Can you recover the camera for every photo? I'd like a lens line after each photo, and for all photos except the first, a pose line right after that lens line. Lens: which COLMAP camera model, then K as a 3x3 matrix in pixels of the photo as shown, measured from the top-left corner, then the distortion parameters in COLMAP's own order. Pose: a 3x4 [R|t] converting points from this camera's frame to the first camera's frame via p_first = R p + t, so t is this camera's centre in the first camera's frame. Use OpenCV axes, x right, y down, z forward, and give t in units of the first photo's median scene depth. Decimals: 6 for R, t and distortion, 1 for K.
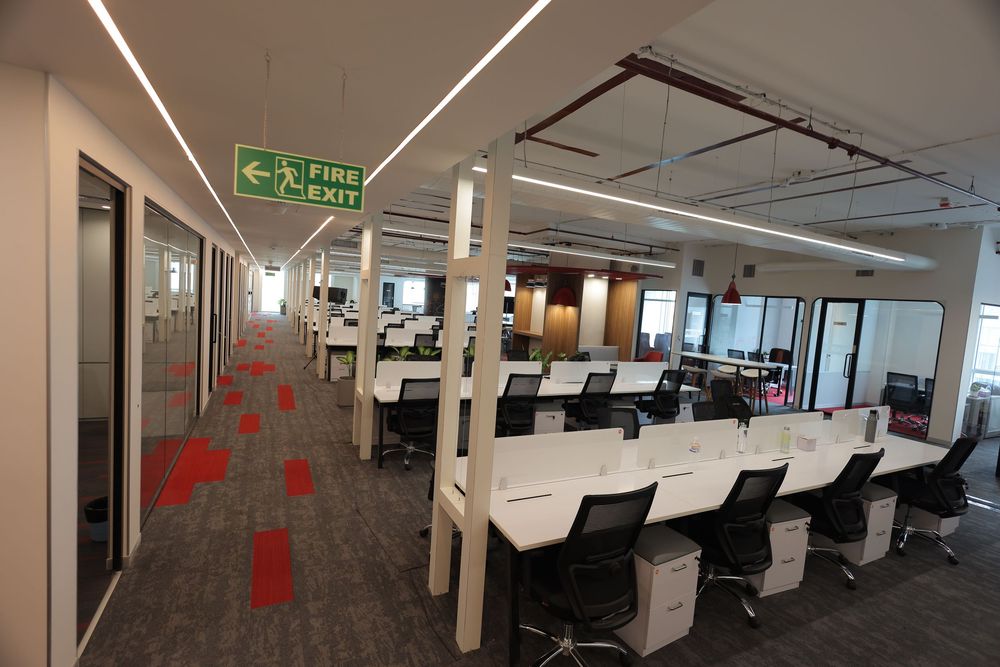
lens RADIAL K [[459.4, 0, 500.0], [0, 459.4, 333.5], [0, 0, 1]] dist [-0.000313, 0.000319]
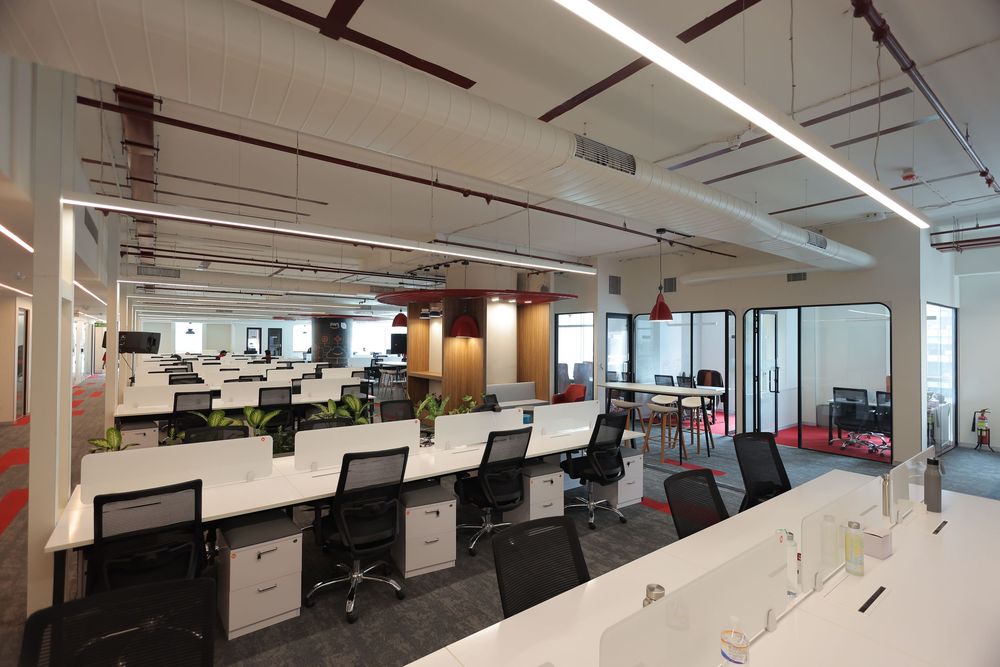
lens RADIAL K [[459.4, 0, 500.0], [0, 459.4, 333.5], [0, 0, 1]] dist [-0.000313, 0.000319]
pose [[0.981565, -0.061928, 0.180819, 0.073739], [0.077013, 0.994004, -0.077627, 0.000588], [-0.174927, 0.090122, 0.980448, 0.264904]]
